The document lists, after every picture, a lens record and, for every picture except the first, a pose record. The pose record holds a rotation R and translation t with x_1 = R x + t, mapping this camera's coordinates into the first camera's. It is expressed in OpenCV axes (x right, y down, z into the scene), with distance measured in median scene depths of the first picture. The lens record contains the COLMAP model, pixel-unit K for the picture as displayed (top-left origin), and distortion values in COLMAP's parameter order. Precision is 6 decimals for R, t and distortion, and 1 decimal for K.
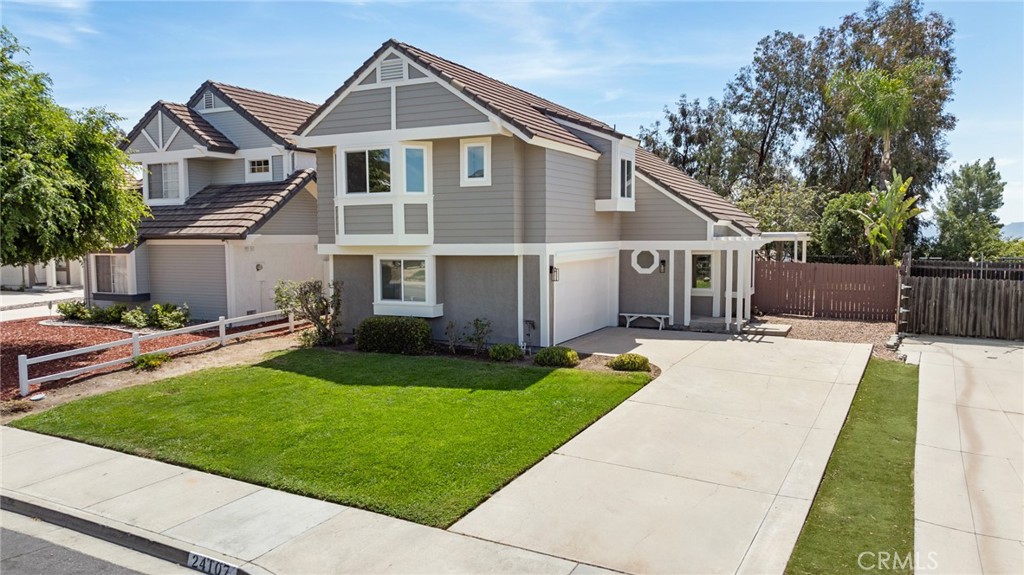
lens RADIAL K [[743.1, 0, 512.0], [0, 743.1, 287.5], [0, 0, 1]] dist [-0.026540, 0.008777]
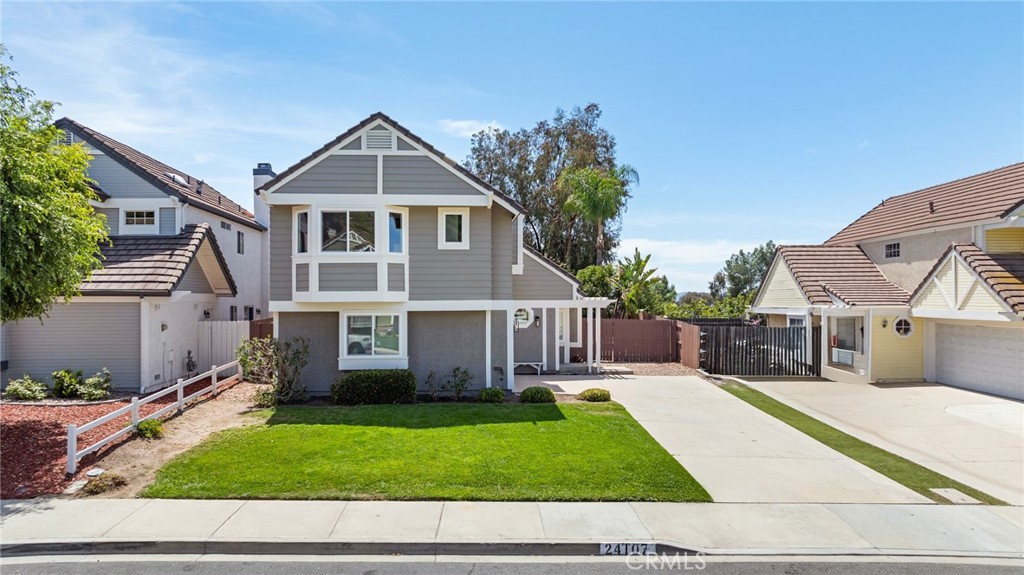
lens RADIAL K [[733.2, 0, 509.6], [0, 733.2, 283.2], [0, 0, 1]] dist [-0.021093, 0.004449]
pose [[0.863582, 0.015537, 0.503968, -0.513867], [0.034359, 0.995388, -0.089563, 0.016847], [-0.503036, 0.094661, 0.859066, 0.004271]]
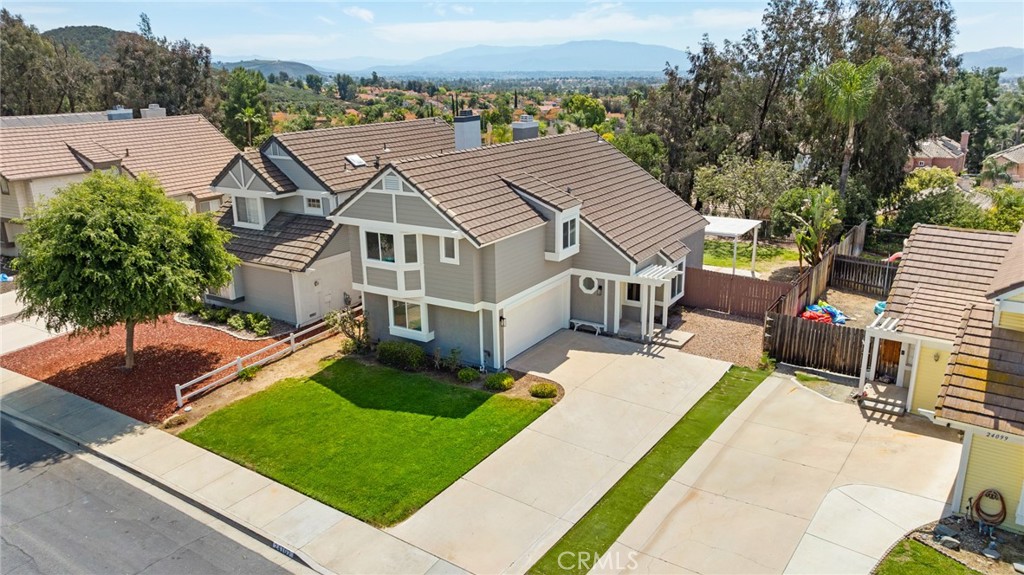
lens RADIAL K [[743.1, 0, 512.0], [0, 743.1, 287.5], [0, 0, 1]] dist [-0.026540, 0.008777]
pose [[0.993946, 0.023617, -0.107299, 0.225332], [-0.000385, 0.977365, 0.211560, -0.387091], [0.109867, -0.210238, 0.971457, -0.420146]]
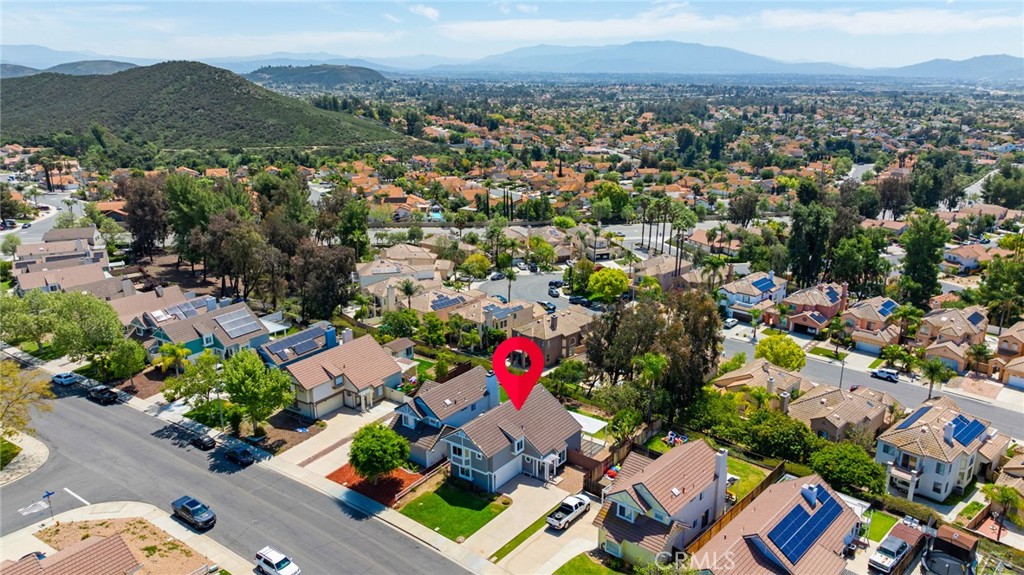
lens RADIAL K [[743.1, 0, 512.0], [0, 743.1, 287.5], [0, 0, 1]] dist [-0.026540, 0.008777]
pose [[0.982068, 0.055382, -0.180209, 0.913074], [-0.015675, 0.976555, 0.214697, -2.141721], [0.187874, -0.208022, 0.959912, -3.149277]]
